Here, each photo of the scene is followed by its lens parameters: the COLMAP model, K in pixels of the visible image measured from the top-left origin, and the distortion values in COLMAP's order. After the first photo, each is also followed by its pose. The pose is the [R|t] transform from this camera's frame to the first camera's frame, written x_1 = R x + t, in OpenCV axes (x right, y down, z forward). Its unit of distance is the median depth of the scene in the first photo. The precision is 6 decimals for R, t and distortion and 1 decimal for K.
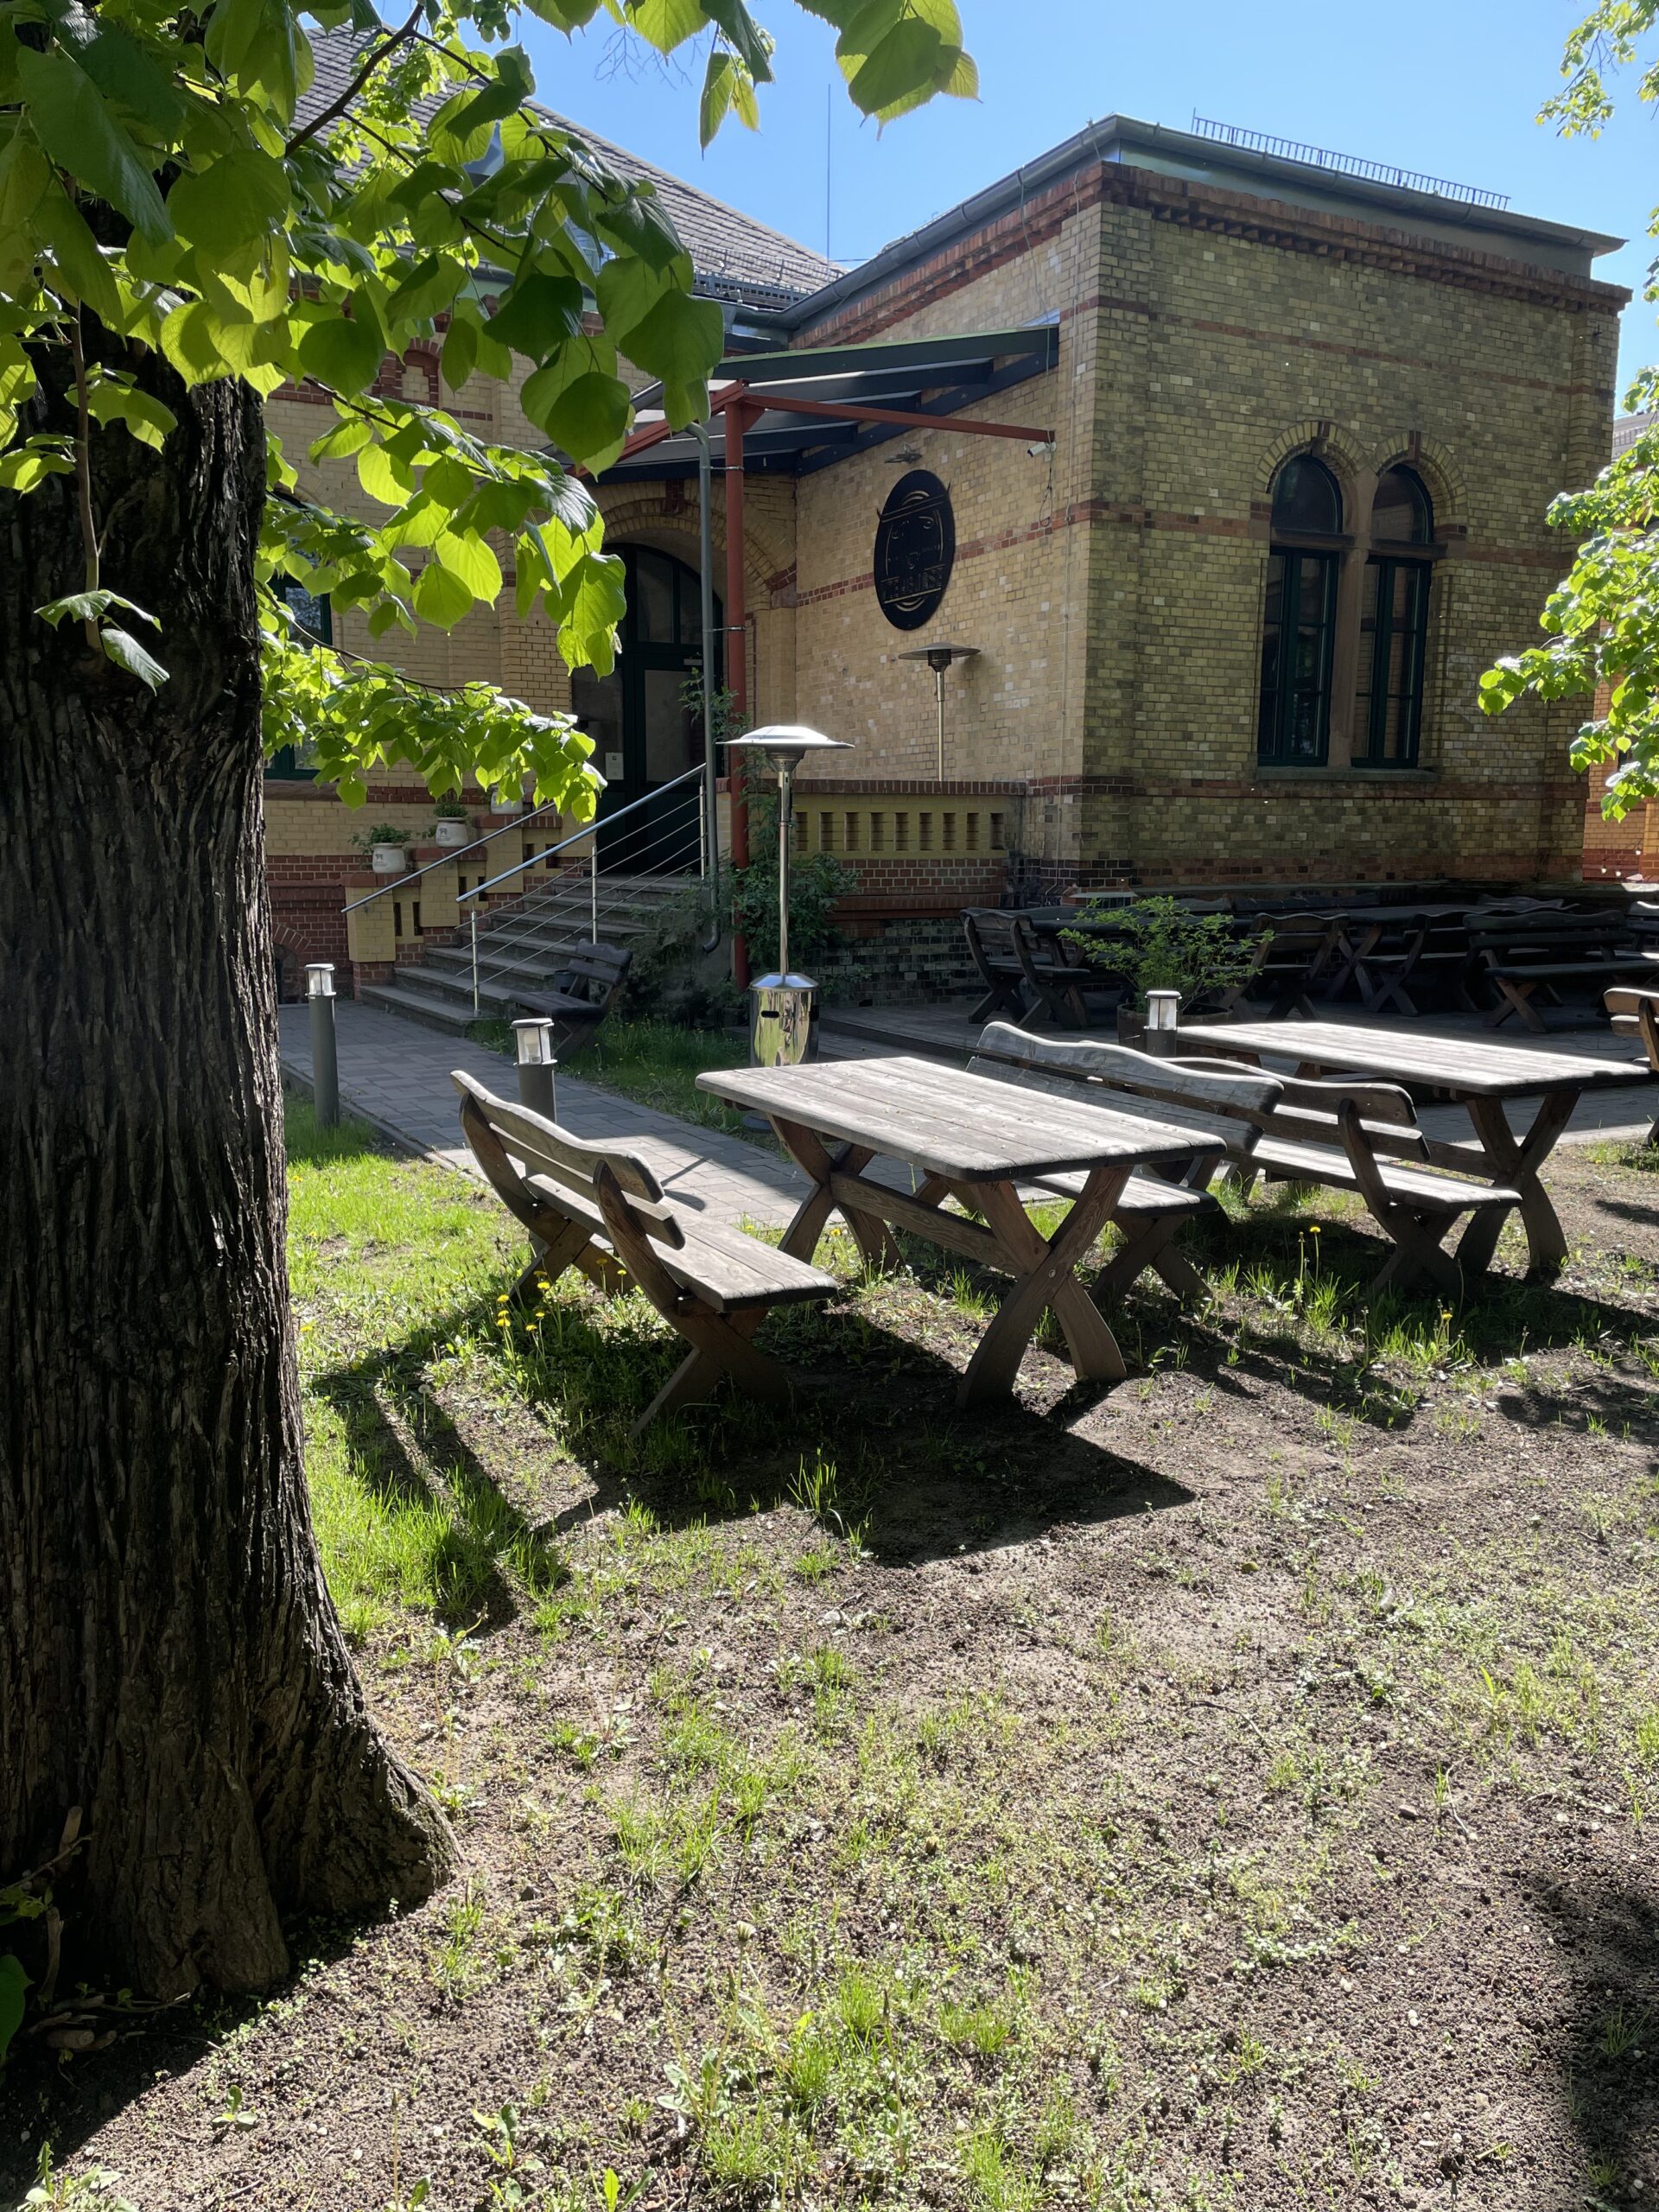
lens RADIAL K [[1647.1, 0, 832.9], [0, 1647.1, 1111.1], [0, 0, 1]] dist [0.092325, -0.117032]
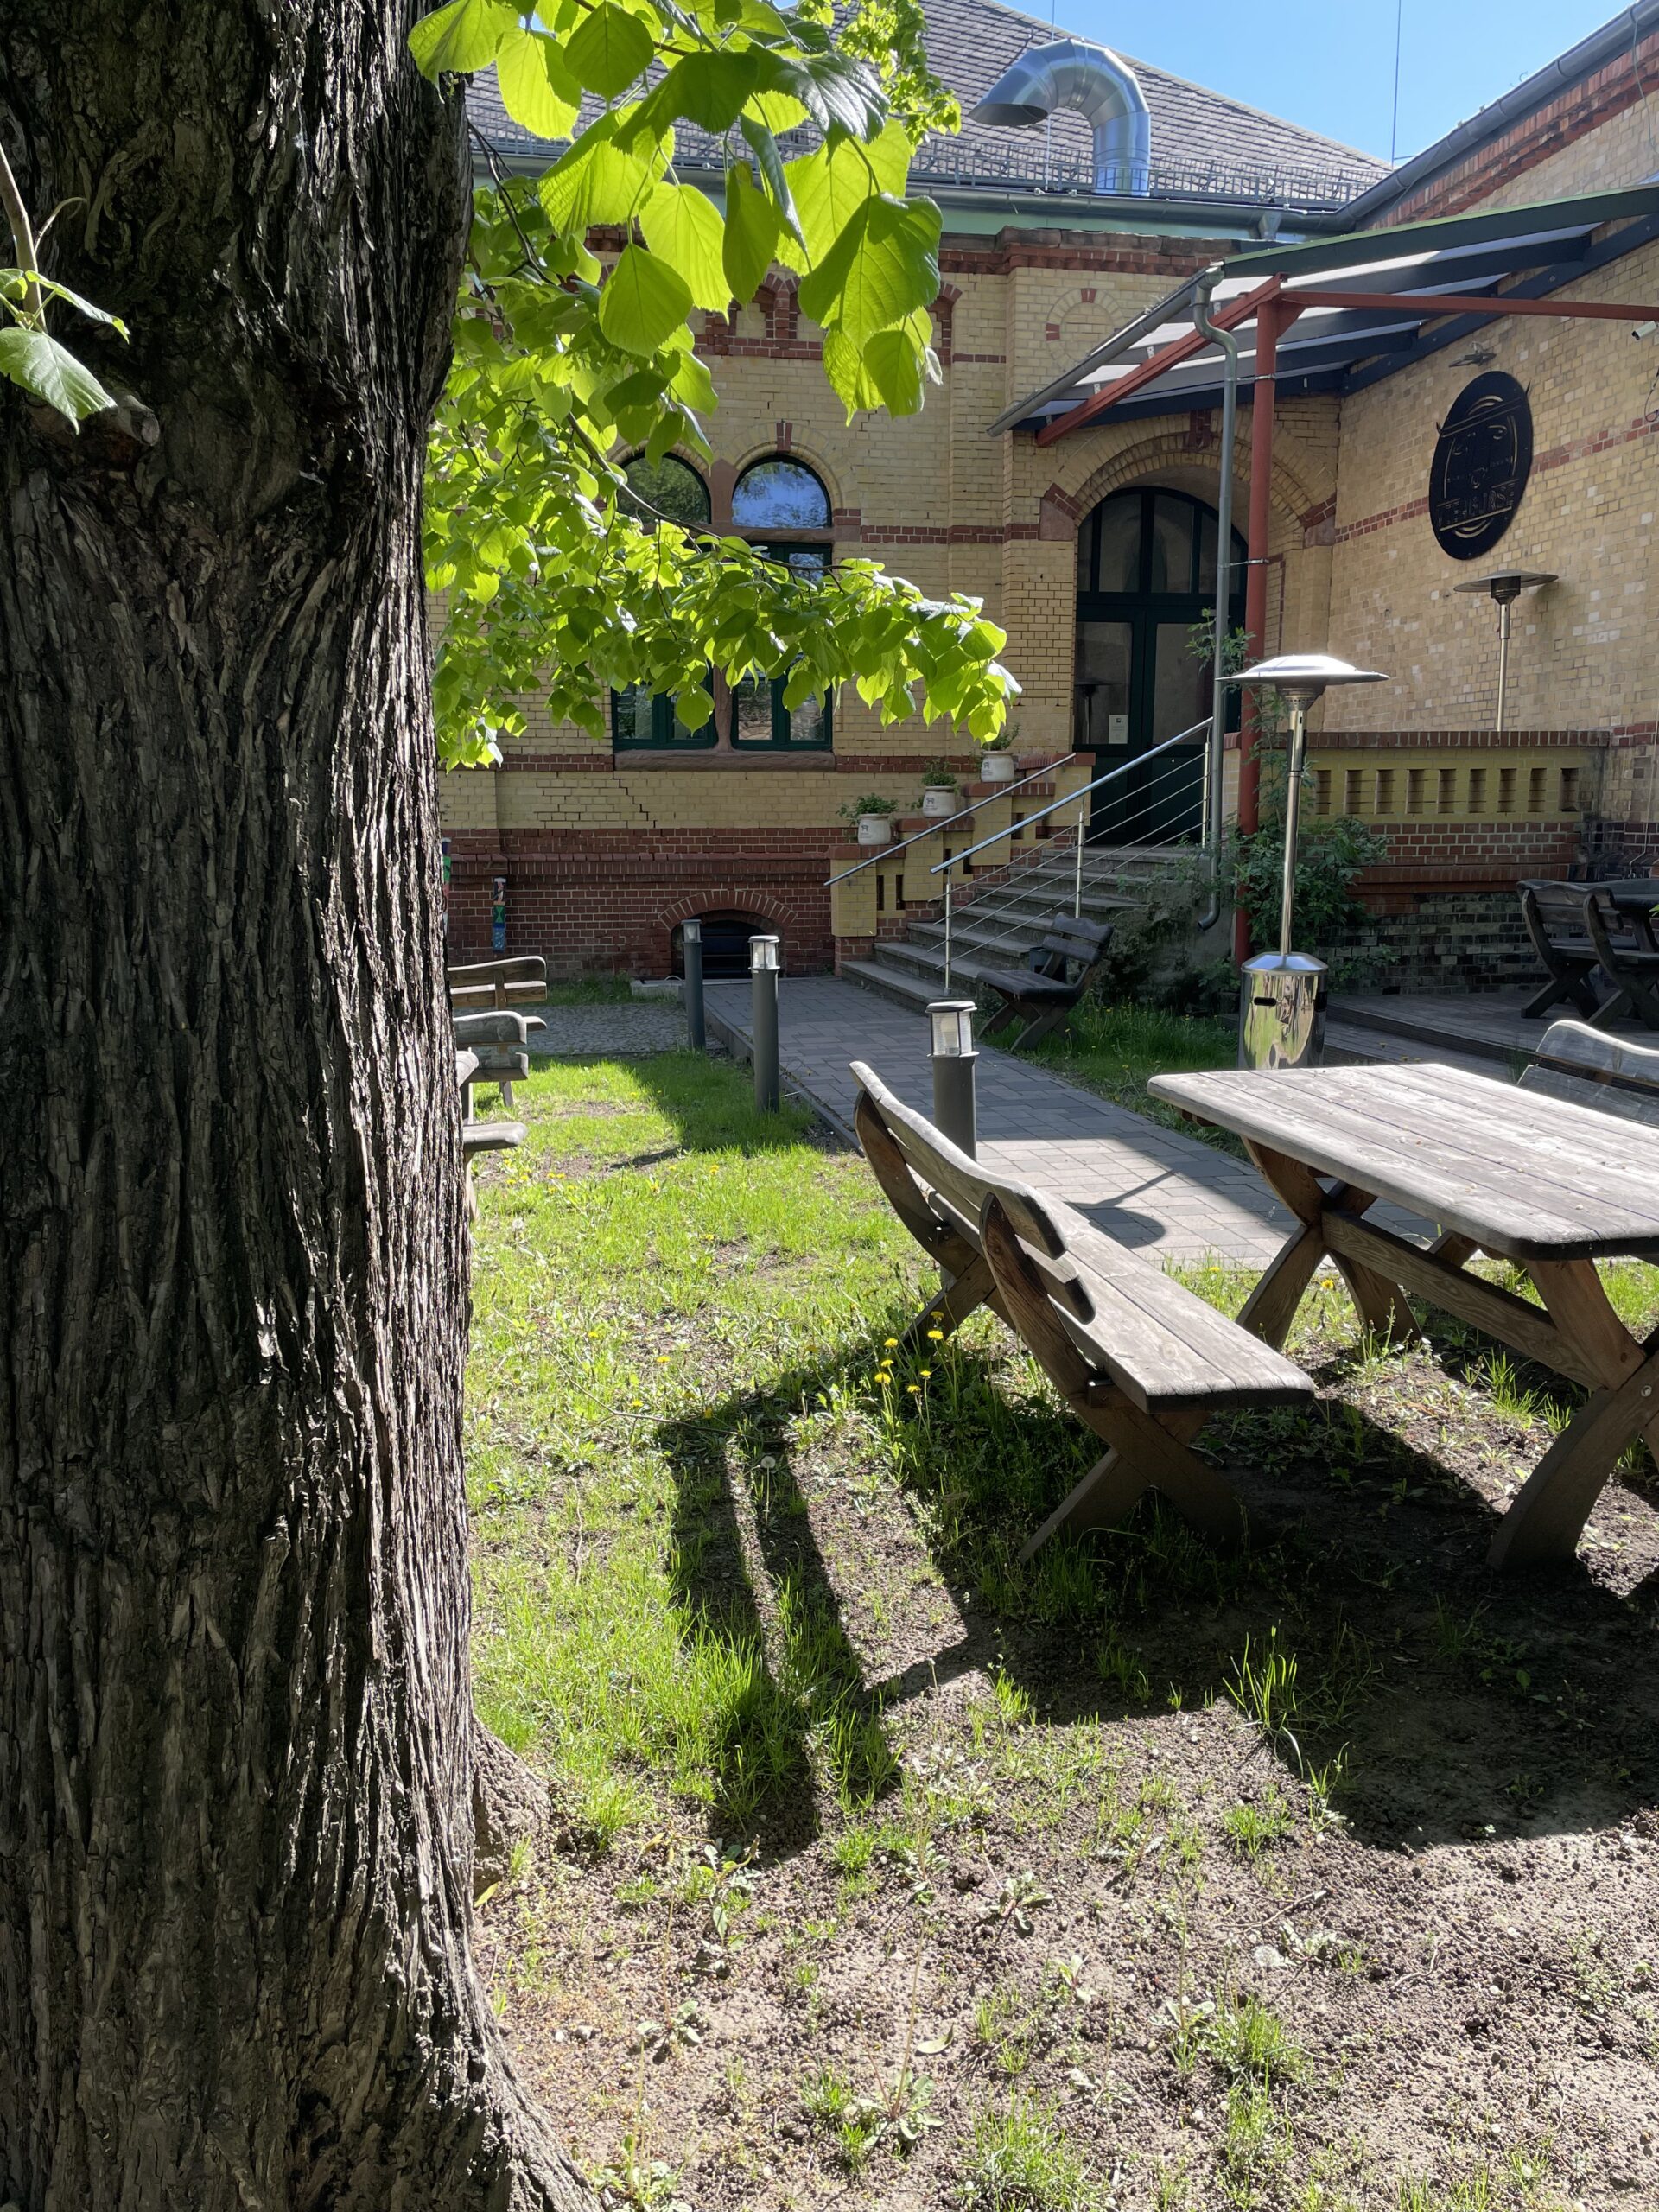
lens RADIAL K [[1647.1, 0, 829.8], [0, 1647.1, 1100.1], [0, 0, 1]] dist [0.092325, -0.117032]
pose [[0.952654, 0.046017, -0.300556, 0.012881], [-0.044391, 0.998939, 0.012241, -0.017464], [0.300800, 0.001680, 0.953686, 0.243427]]
